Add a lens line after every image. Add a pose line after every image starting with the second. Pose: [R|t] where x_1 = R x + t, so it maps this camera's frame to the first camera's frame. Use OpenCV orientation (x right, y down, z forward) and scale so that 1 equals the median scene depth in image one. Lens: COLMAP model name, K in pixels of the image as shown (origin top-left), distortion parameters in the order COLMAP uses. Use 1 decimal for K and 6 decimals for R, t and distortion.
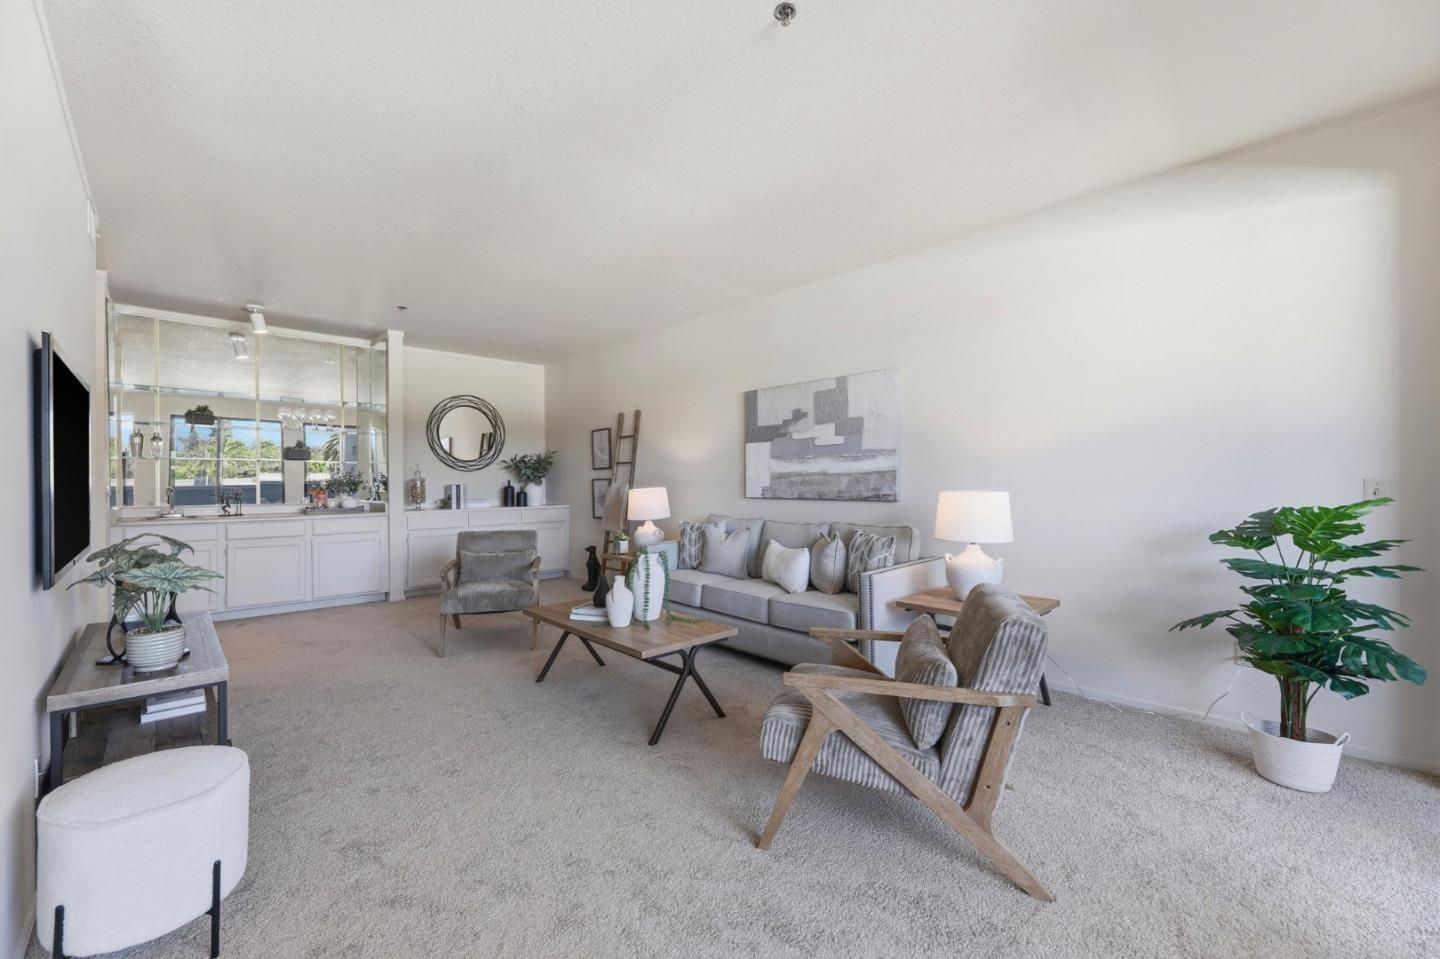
lens RADIAL K [[588.2, 0, 714.0], [0, 588.2, 477.3], [0, 0, 1]] dist [-0.002366, 0.000157]
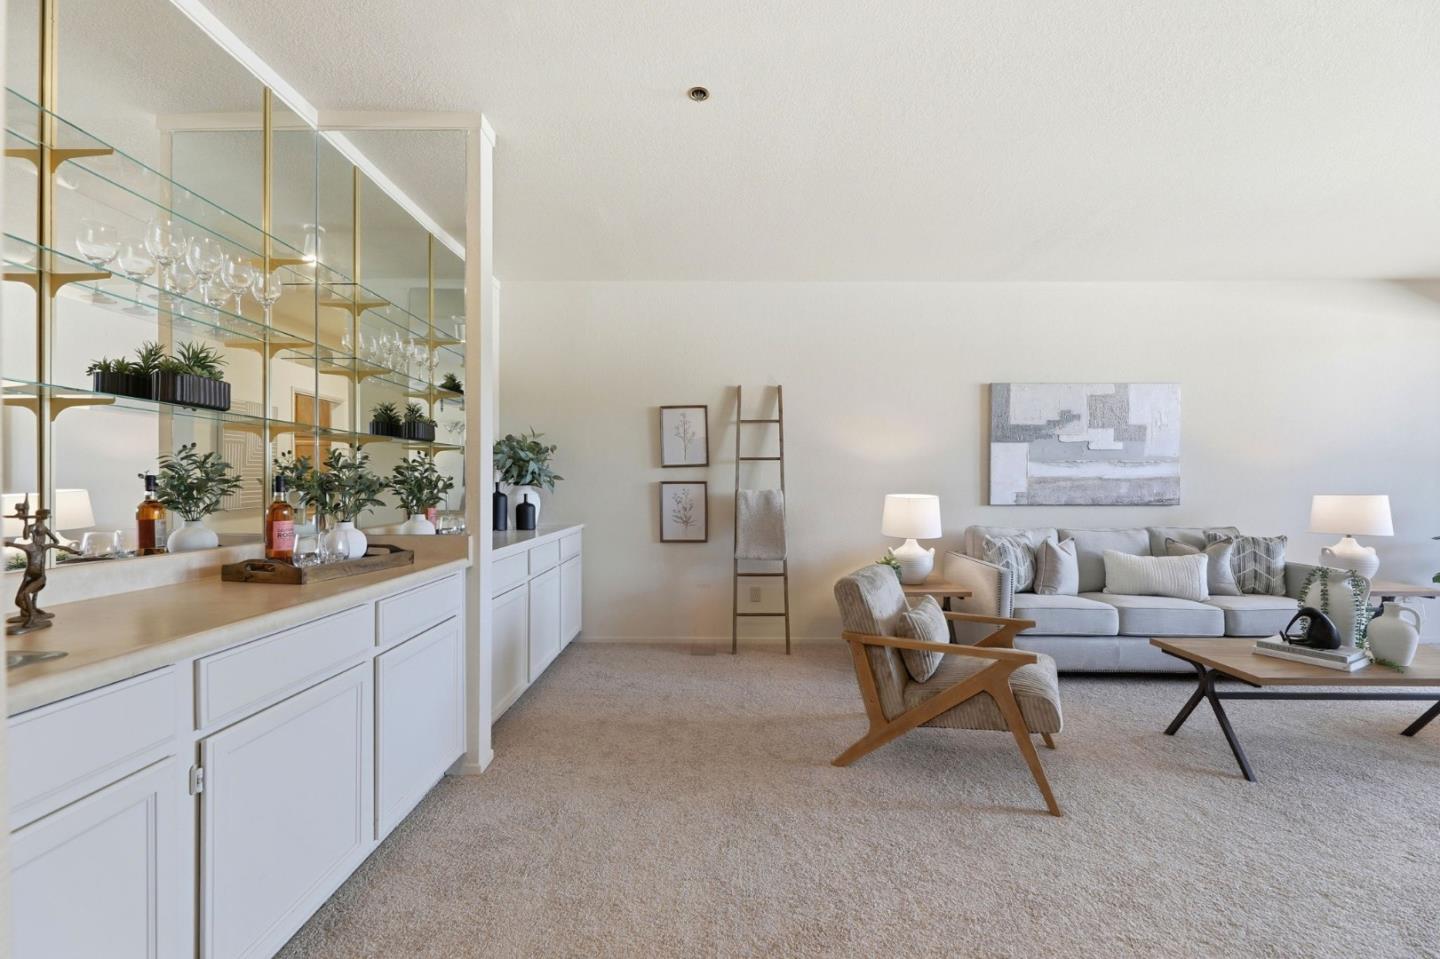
lens RADIAL K [[588.2, 0, 721.6], [0, 588.2, 490.7], [0, 0, 1]] dist [-0.002366, 0.000157]
pose [[0.676499, -0.005676, 0.736422, -0.905435], [-0.006002, 0.999895, 0.013220, 0.004276], [-0.736419, -0.013363, 0.676394, 0.746467]]
